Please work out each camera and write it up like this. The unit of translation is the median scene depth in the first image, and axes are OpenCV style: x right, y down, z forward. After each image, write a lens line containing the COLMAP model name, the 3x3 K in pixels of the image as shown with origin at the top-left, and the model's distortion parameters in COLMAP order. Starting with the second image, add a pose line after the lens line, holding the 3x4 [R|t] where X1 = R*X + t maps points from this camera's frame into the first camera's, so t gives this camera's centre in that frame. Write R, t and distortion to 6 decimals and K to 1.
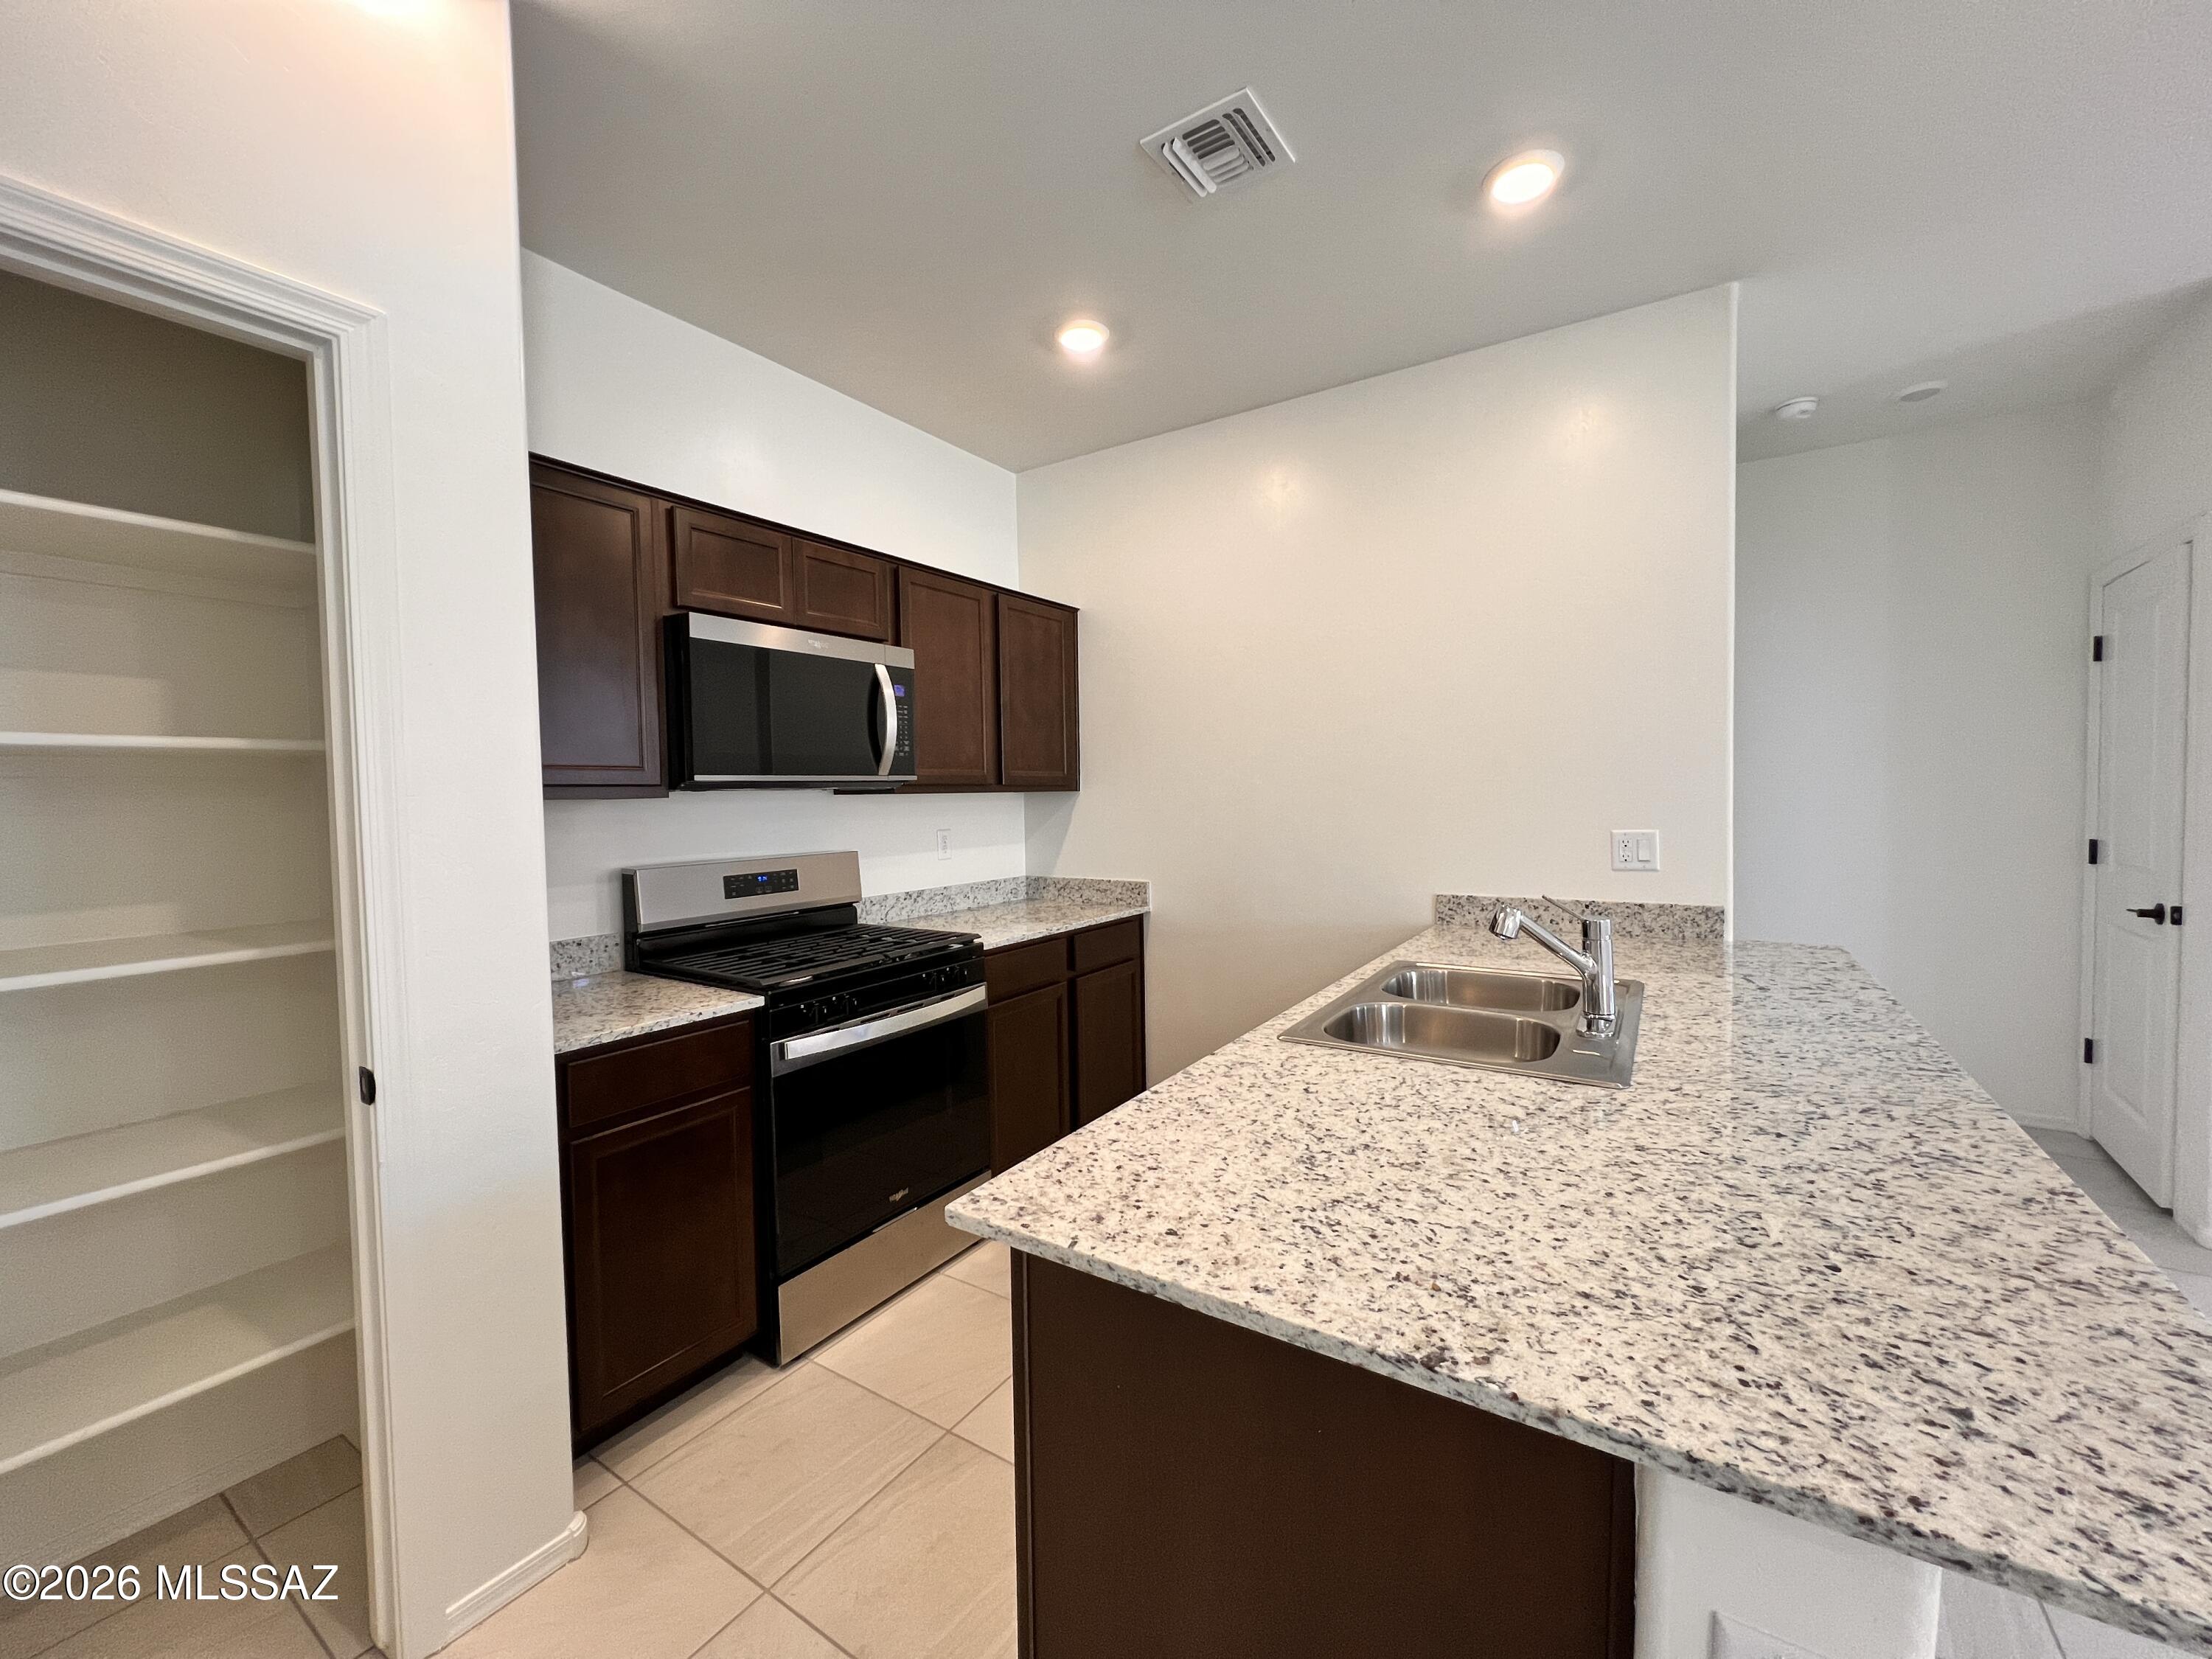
lens RADIAL K [[883.5, 0, 1099.3], [0, 883.5, 823.1], [0, 0, 1]] dist [-0.000923, 0.000194]
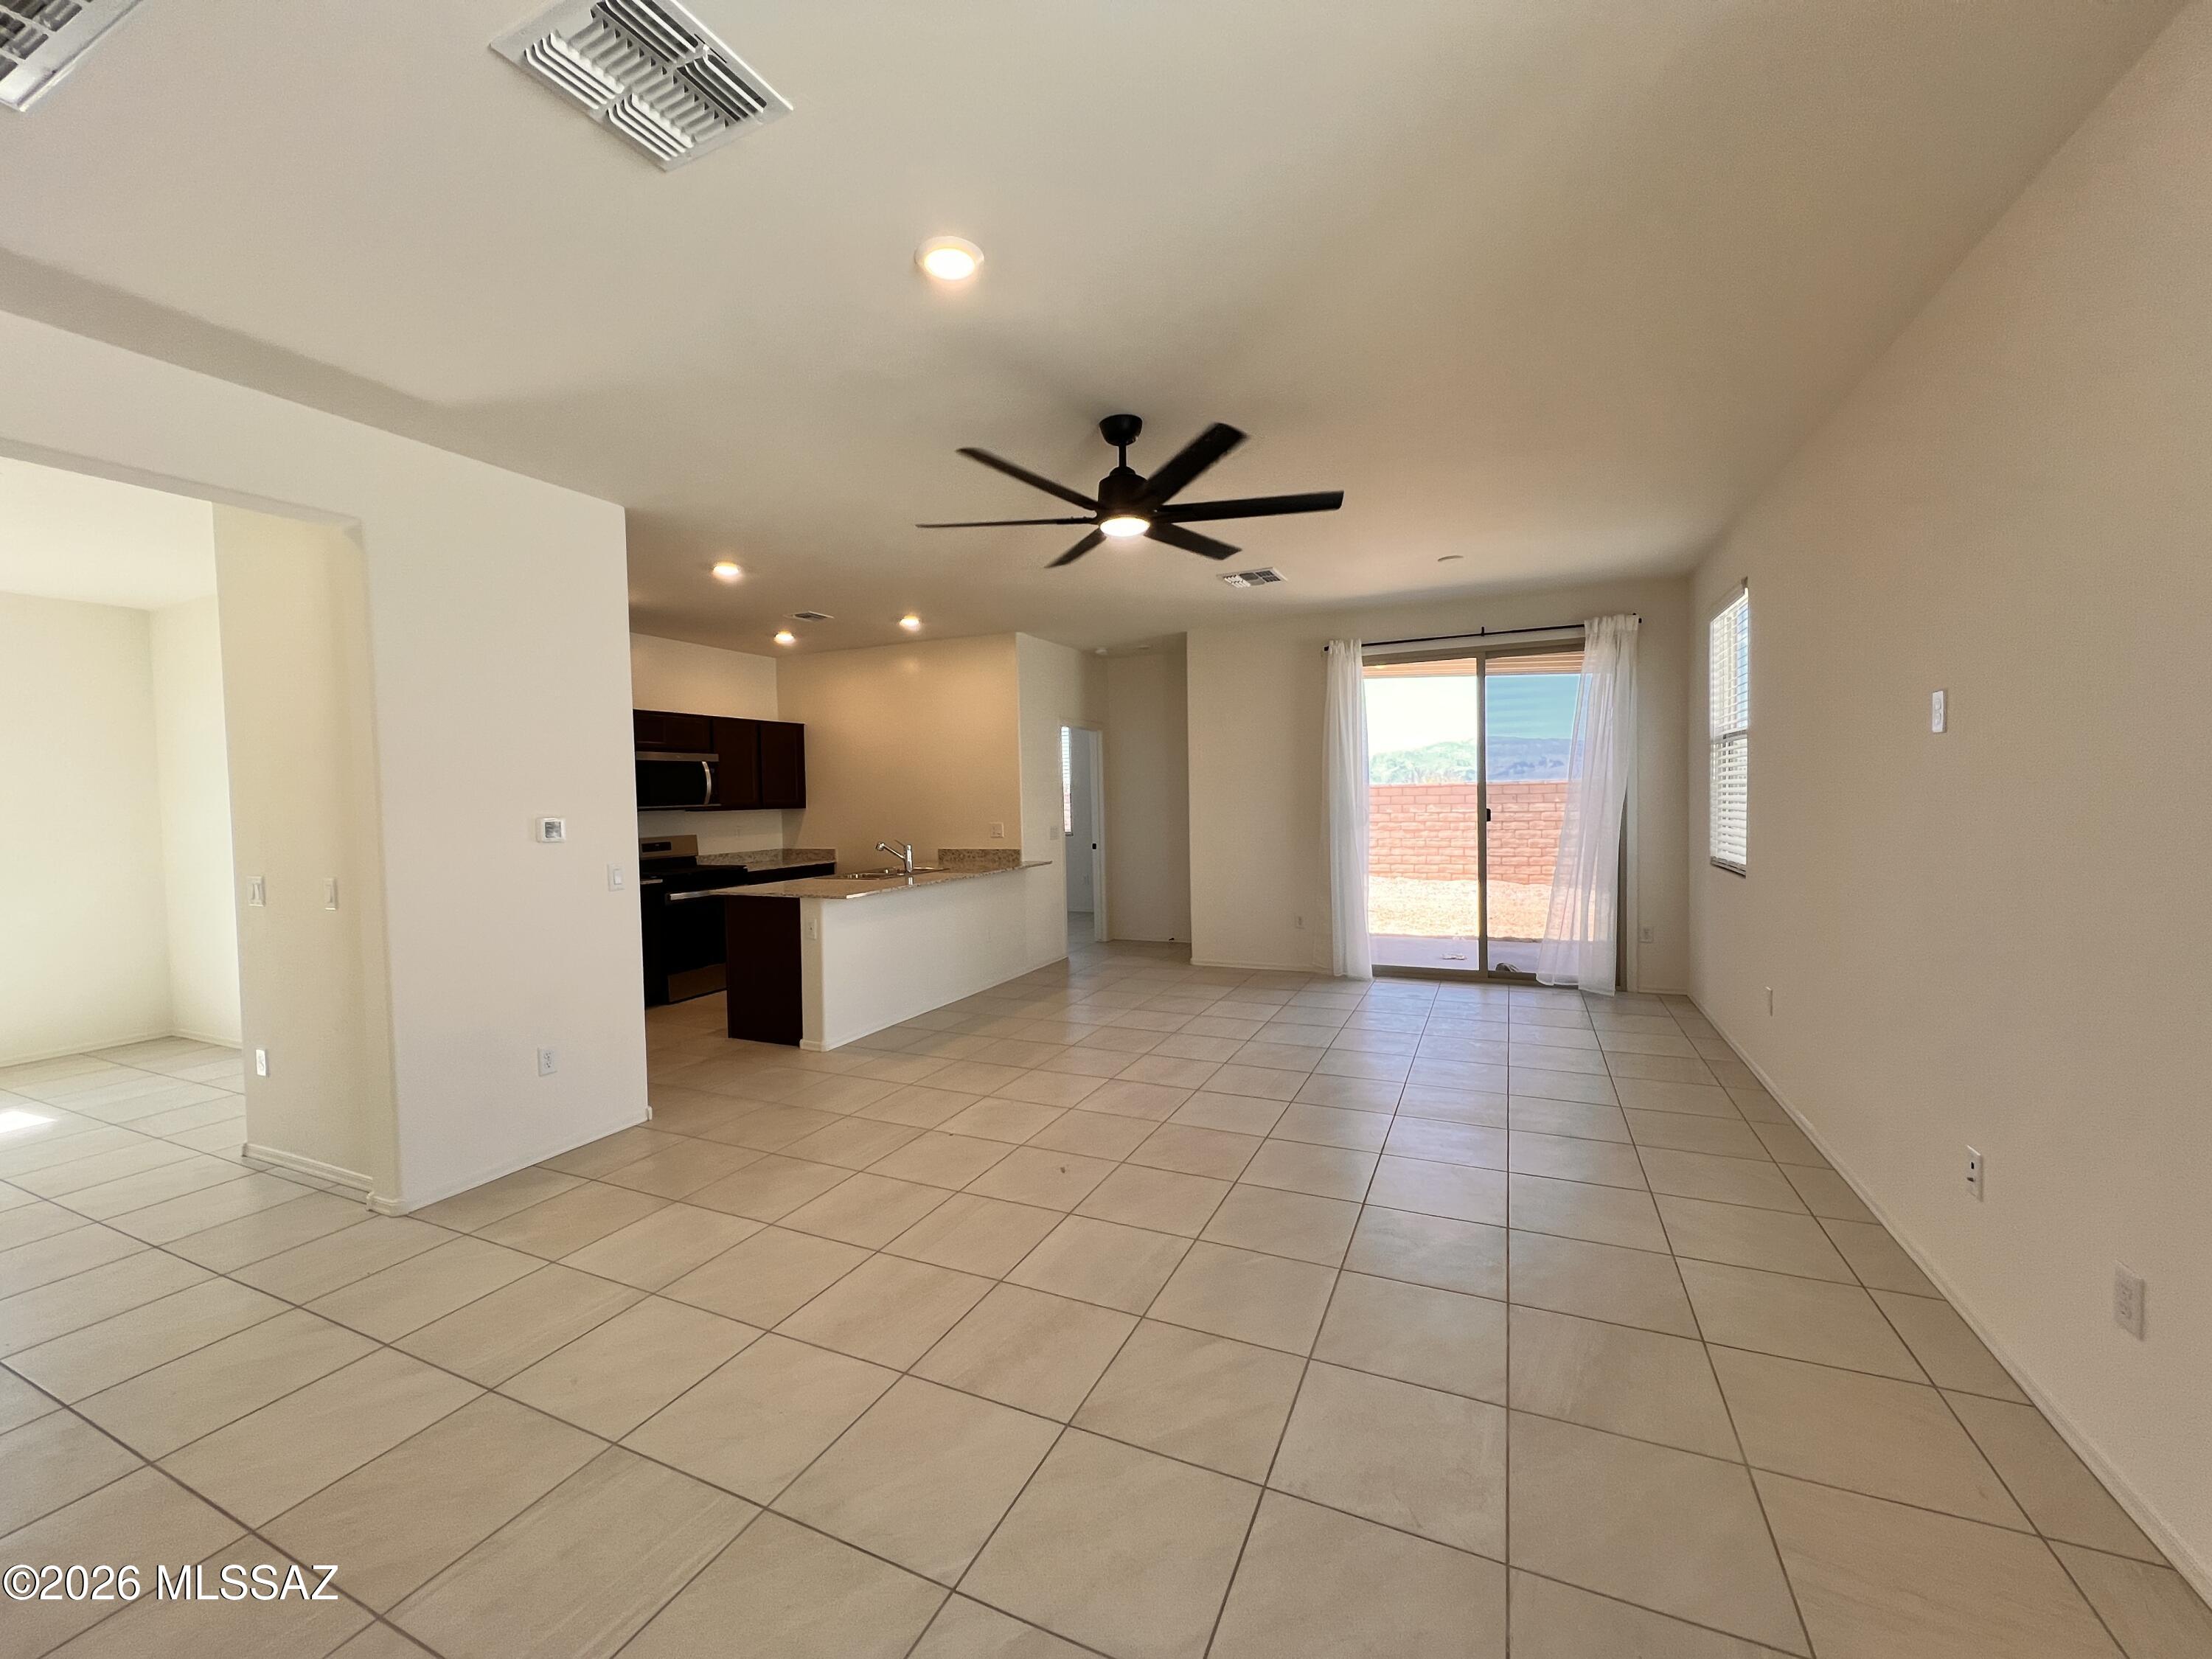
lens RADIAL K [[883.5, 0, 1100.8], [0, 883.5, 822.4], [0, 0, 1]] dist [-0.000923, 0.000194]
pose [[0.988582, -0.010234, 0.150337, 0.513996], [0.011275, 0.999918, -0.006077, 0.028325], [-0.150262, 0.007702, 0.988616, -1.748255]]
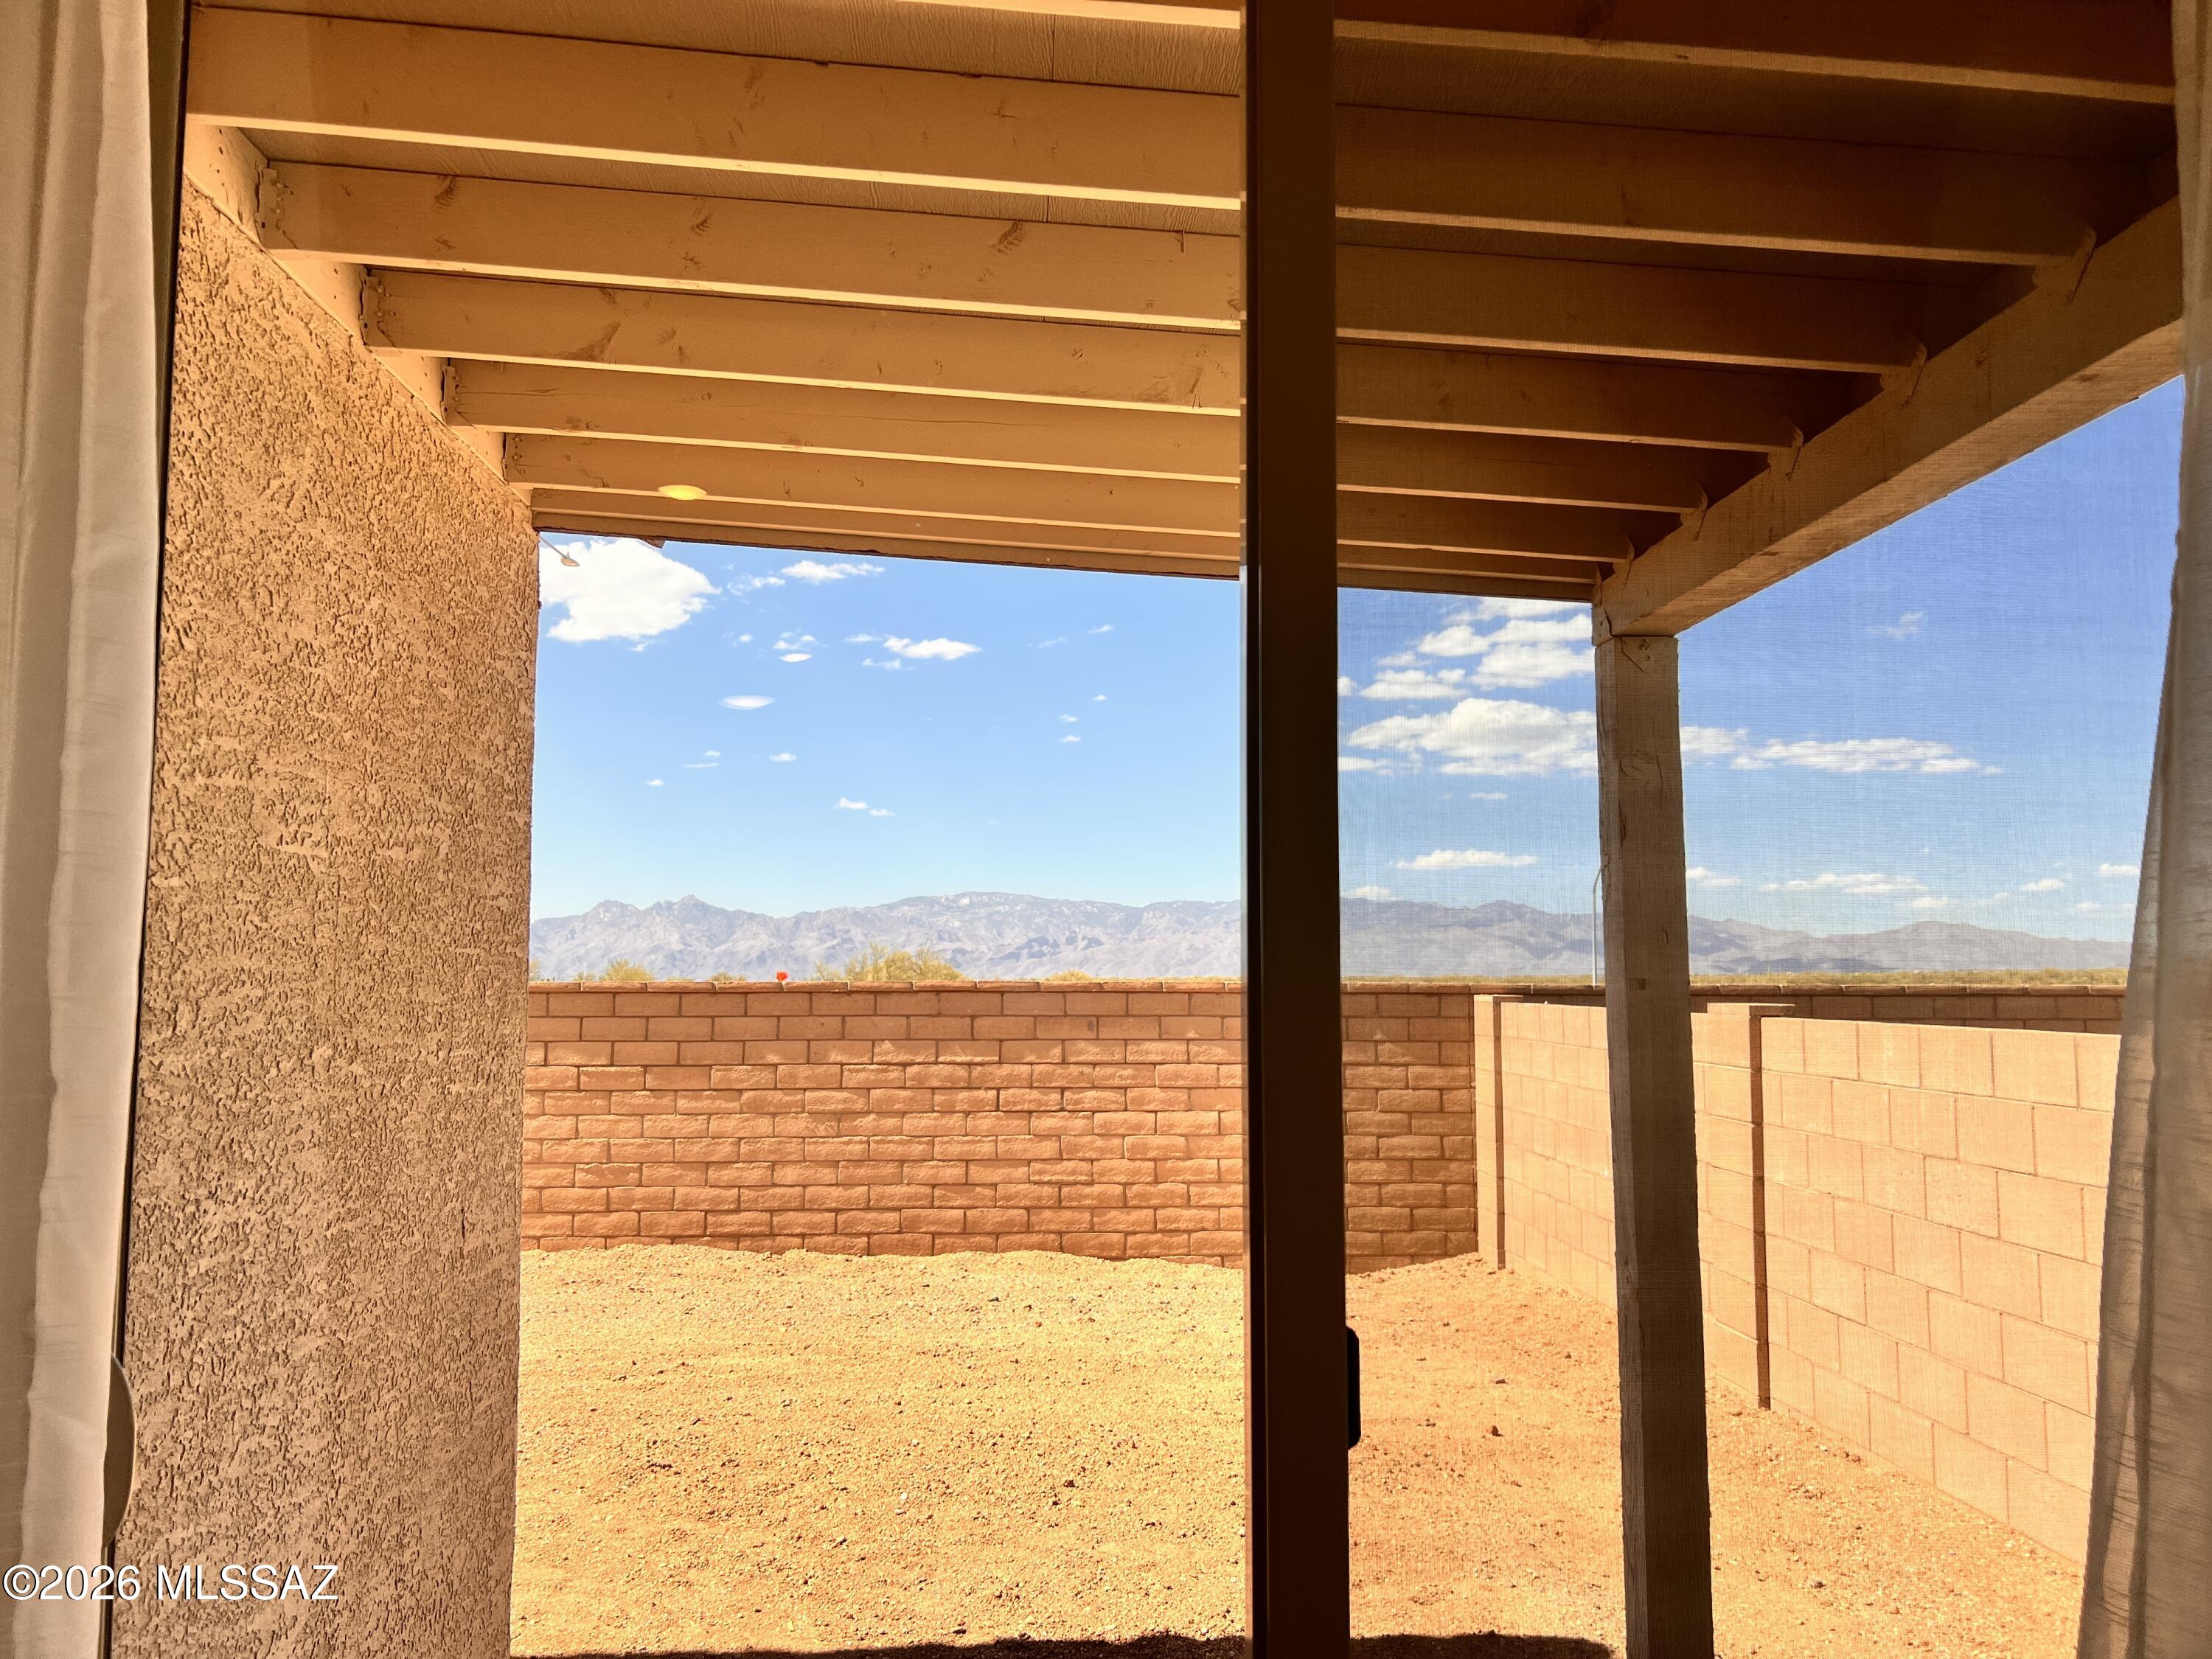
lens RADIAL K [[1648.5, 0, 1111.8], [0, 1648.5, 829.9], [0, 0, 1]] dist [0.055461, 0.000595]
pose [[0.802155, 0.070870, 0.592895, 1.598741], [0.006459, 0.991844, -0.127296, -0.096225], [-0.597080, 0.105941, 0.795155, 0.160155]]
